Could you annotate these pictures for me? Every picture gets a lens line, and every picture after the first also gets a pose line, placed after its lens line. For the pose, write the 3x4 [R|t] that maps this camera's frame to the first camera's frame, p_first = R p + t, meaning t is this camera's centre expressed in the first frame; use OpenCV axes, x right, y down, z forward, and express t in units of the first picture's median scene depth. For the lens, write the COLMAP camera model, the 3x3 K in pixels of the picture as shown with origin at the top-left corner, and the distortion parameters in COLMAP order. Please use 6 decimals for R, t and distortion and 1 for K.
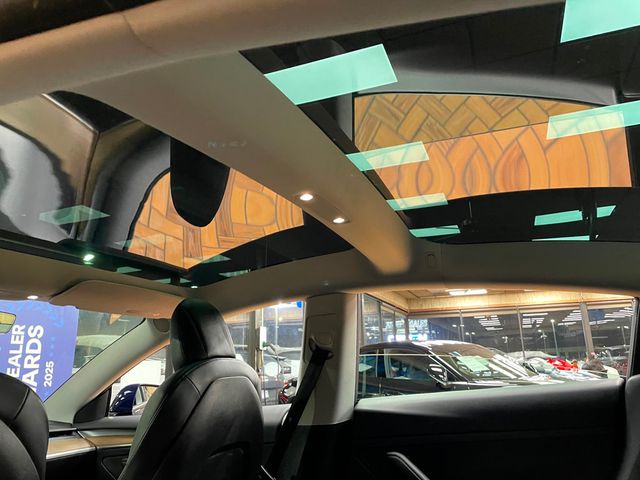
lens RADIAL K [[481.5, 0, 319.1], [0, 481.5, 234.4], [0, 0, 1]] dist [0.052994, -0.026812]
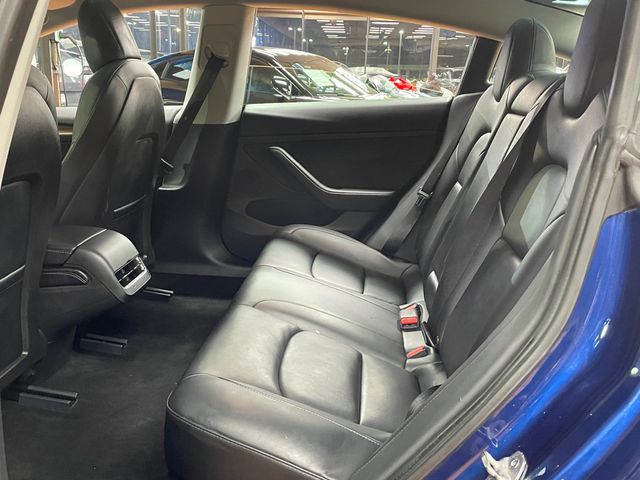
lens RADIAL K [[614.0, 0, 318.8], [0, 614.0, 240.8], [0, 0, 1]] dist [0.024368, 0.000000]
pose [[0.947188, -0.019962, 0.320058, -0.050779], [-0.144242, 0.864877, 0.480814, -0.022714], [-0.286408, -0.501587, 0.816321, -0.087145]]
